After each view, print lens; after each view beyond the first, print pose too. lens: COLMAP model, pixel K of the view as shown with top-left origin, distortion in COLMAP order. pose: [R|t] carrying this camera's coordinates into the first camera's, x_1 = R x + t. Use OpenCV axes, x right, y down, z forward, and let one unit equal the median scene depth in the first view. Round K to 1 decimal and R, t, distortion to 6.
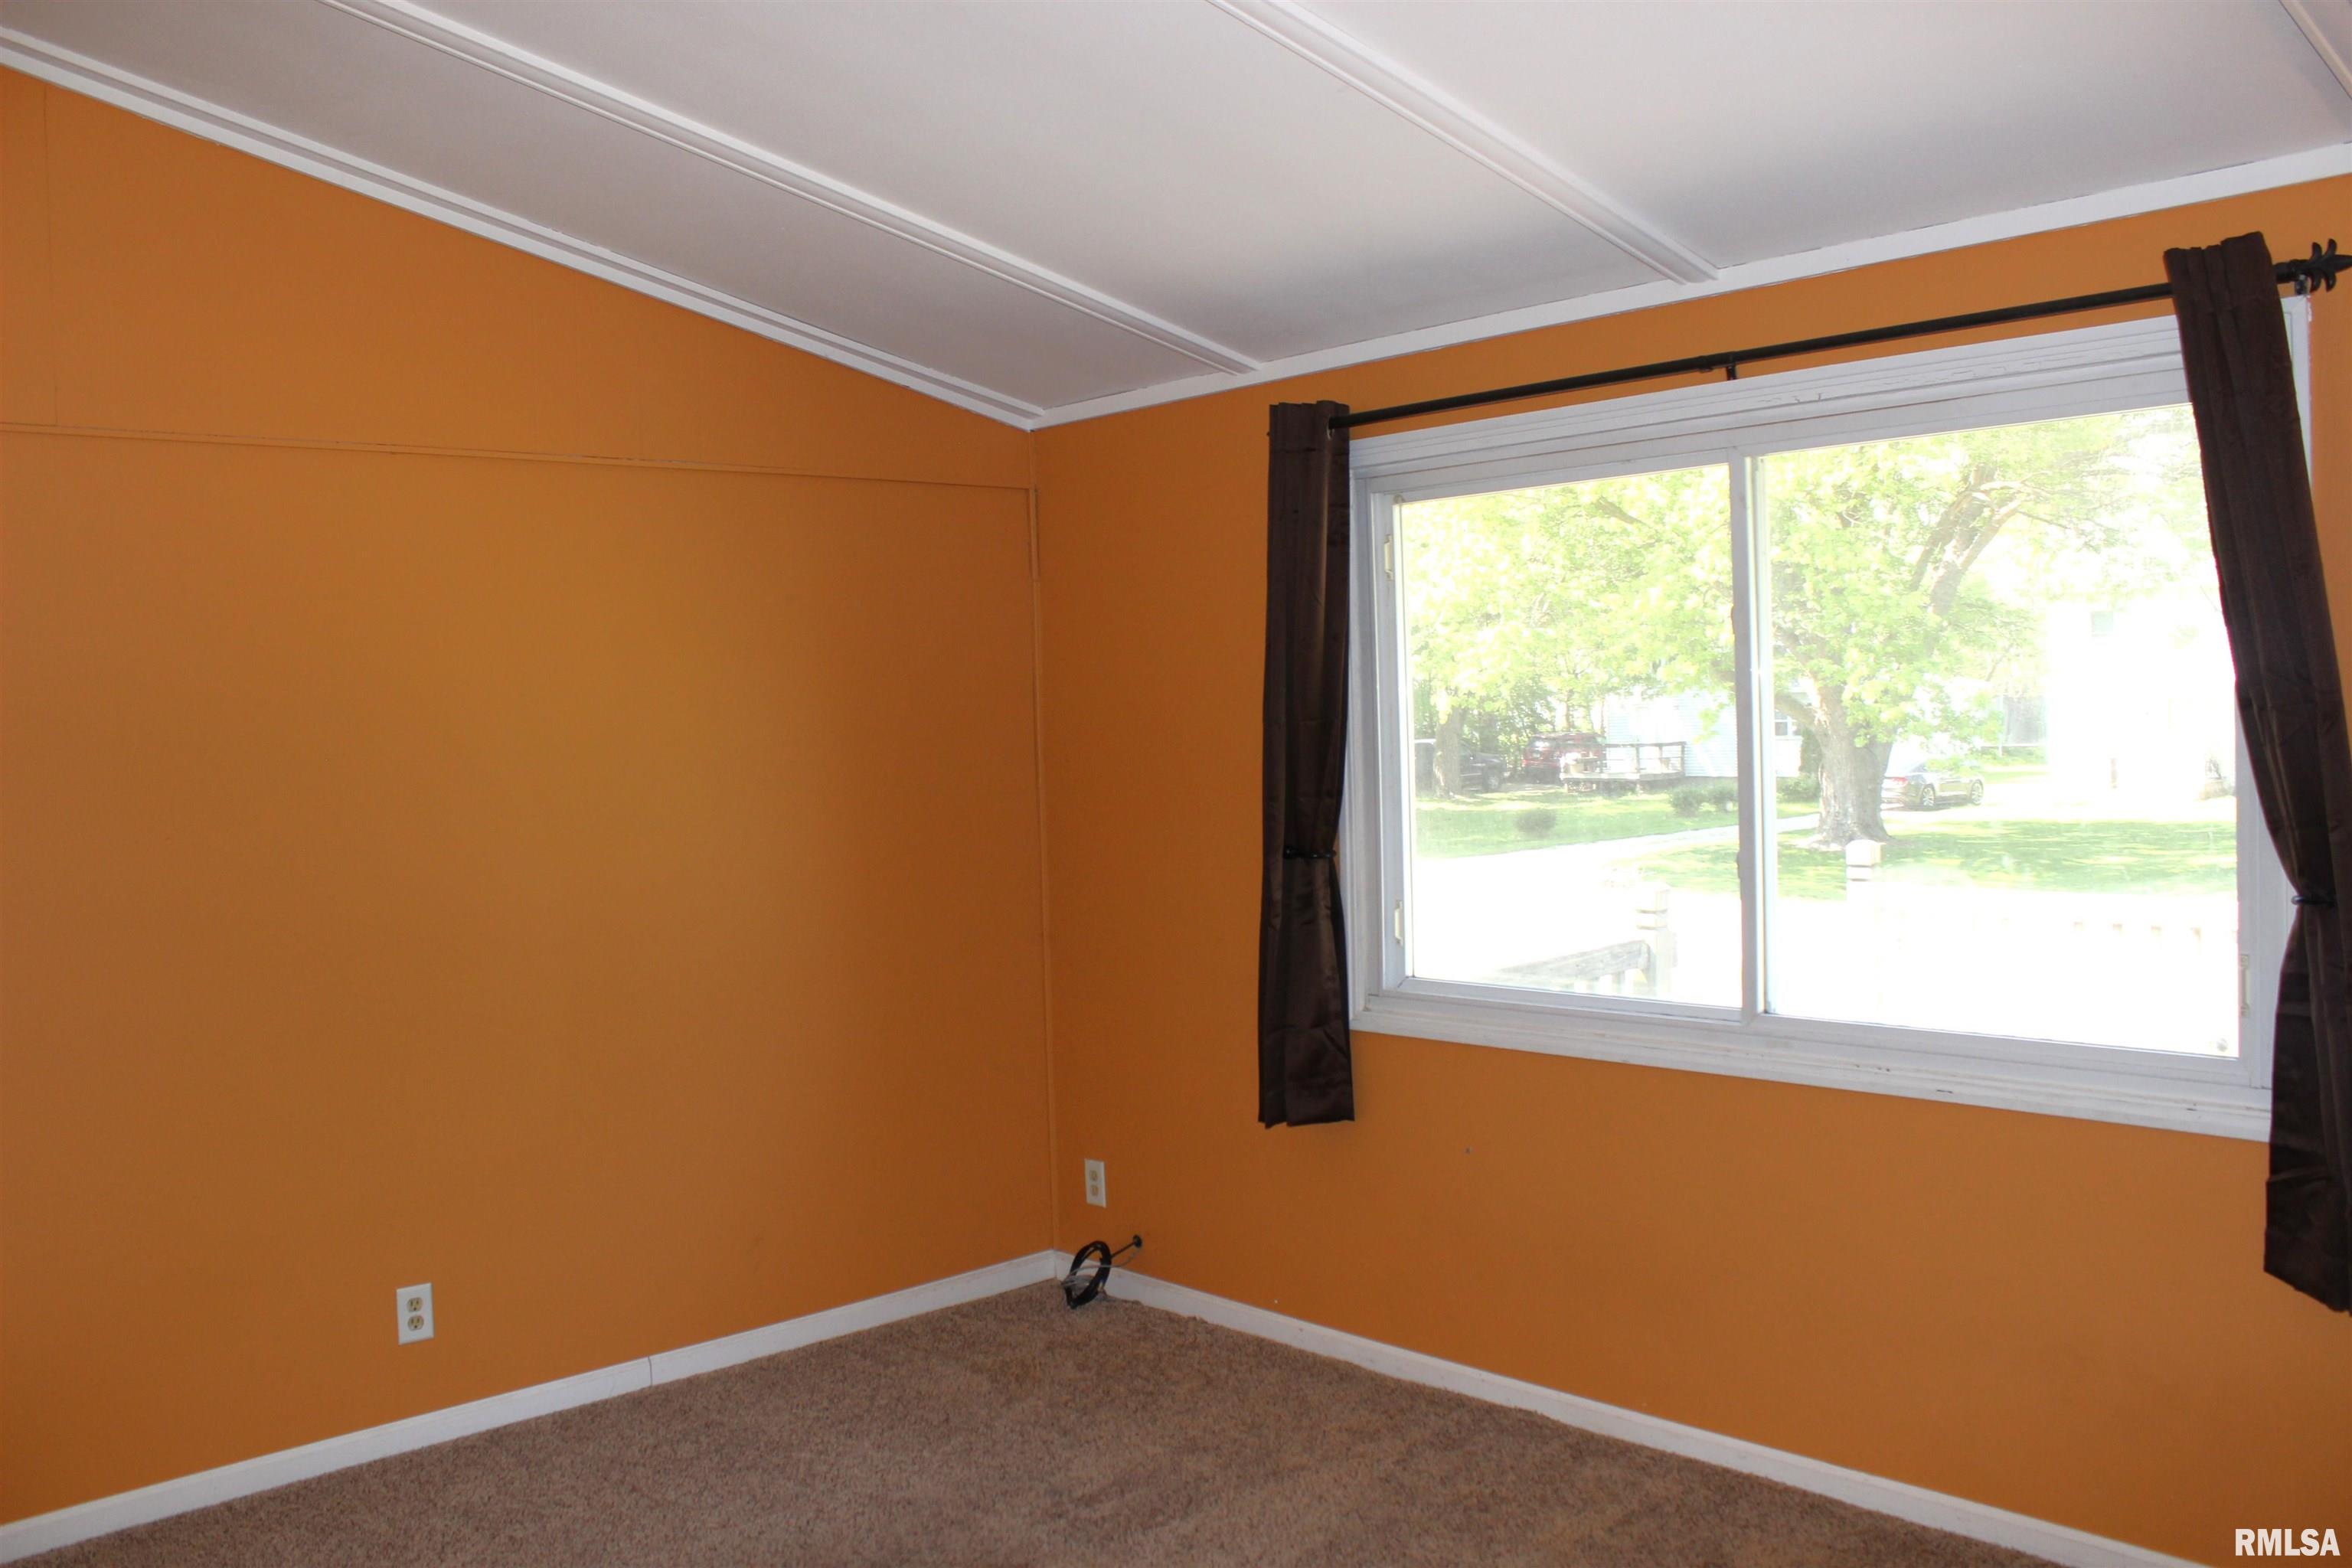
lens RADIAL K [[1933.5, 0, 1228.4], [0, 1933.5, 790.7], [0, 0, 1]] dist [-0.093292, -0.000045]
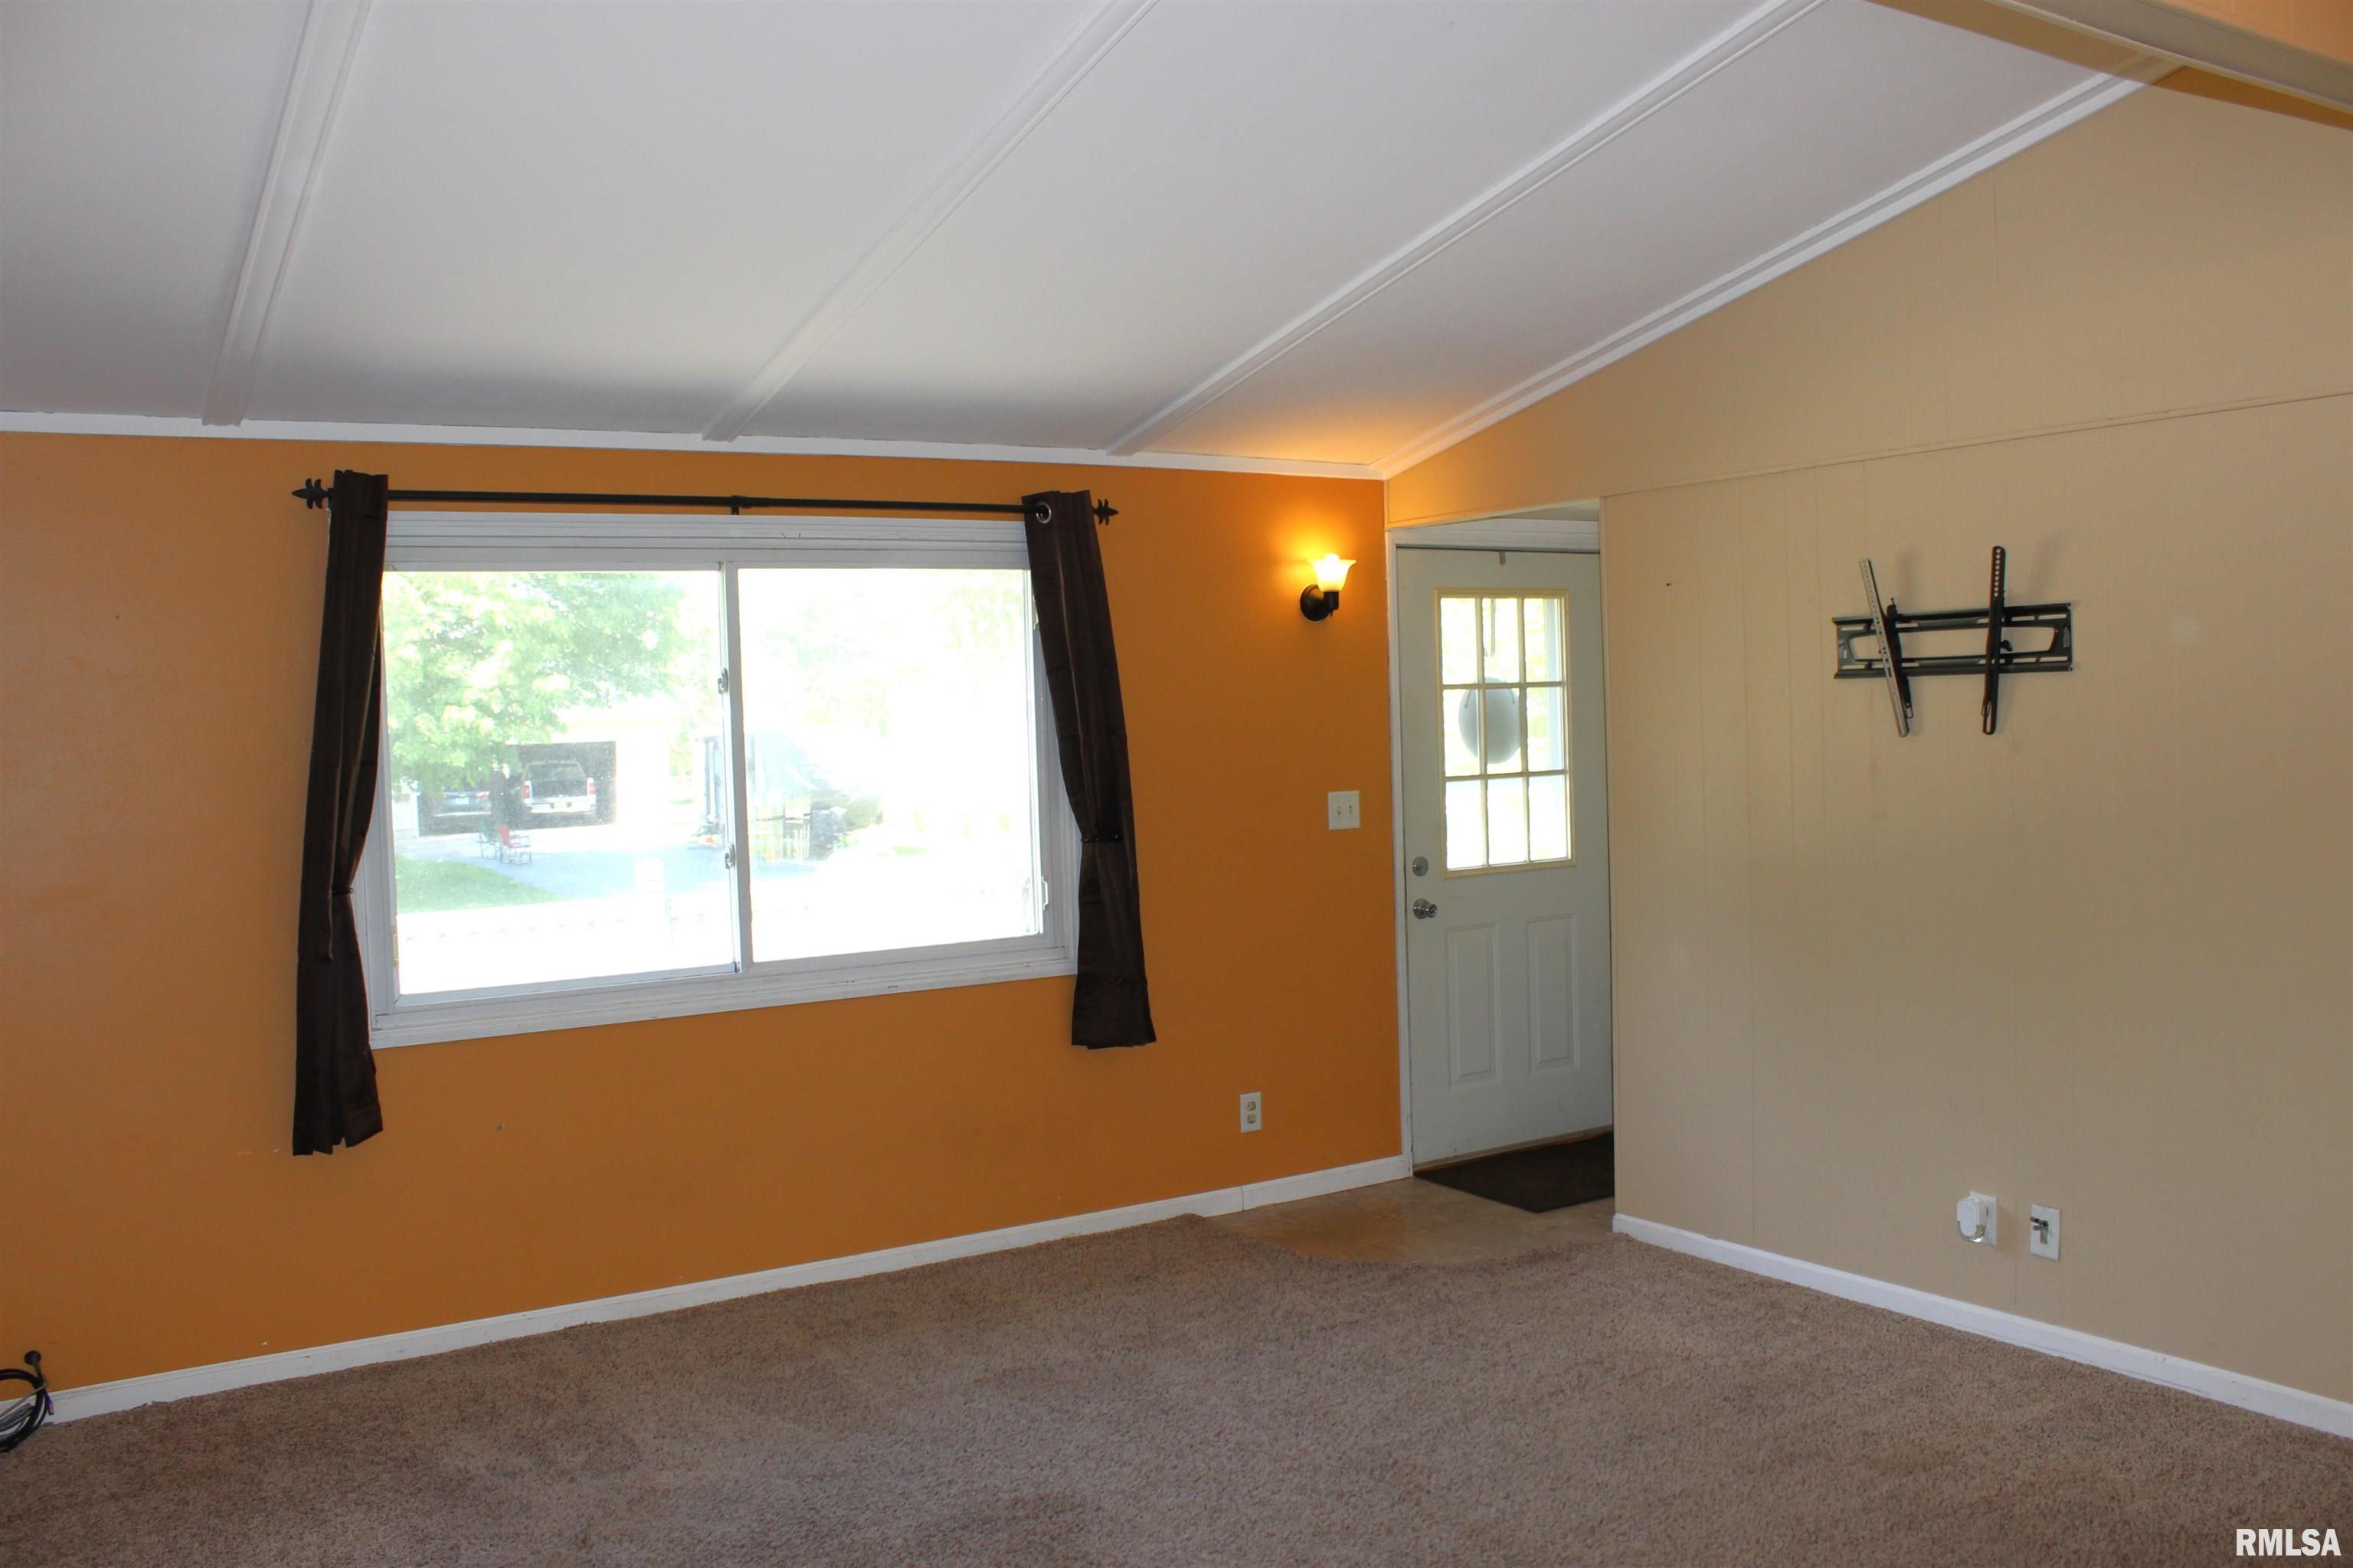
lens RADIAL K [[2166.3, 0, 1181.3], [0, 2166.3, 771.9], [0, 0, 1]] dist [-0.145161, 0.148700]
pose [[0.180002, -0.013416, 0.983575, -1.216314], [0.063960, 0.997951, 0.001907, -0.006965], [-0.981585, 0.062566, 0.180491, 0.394243]]
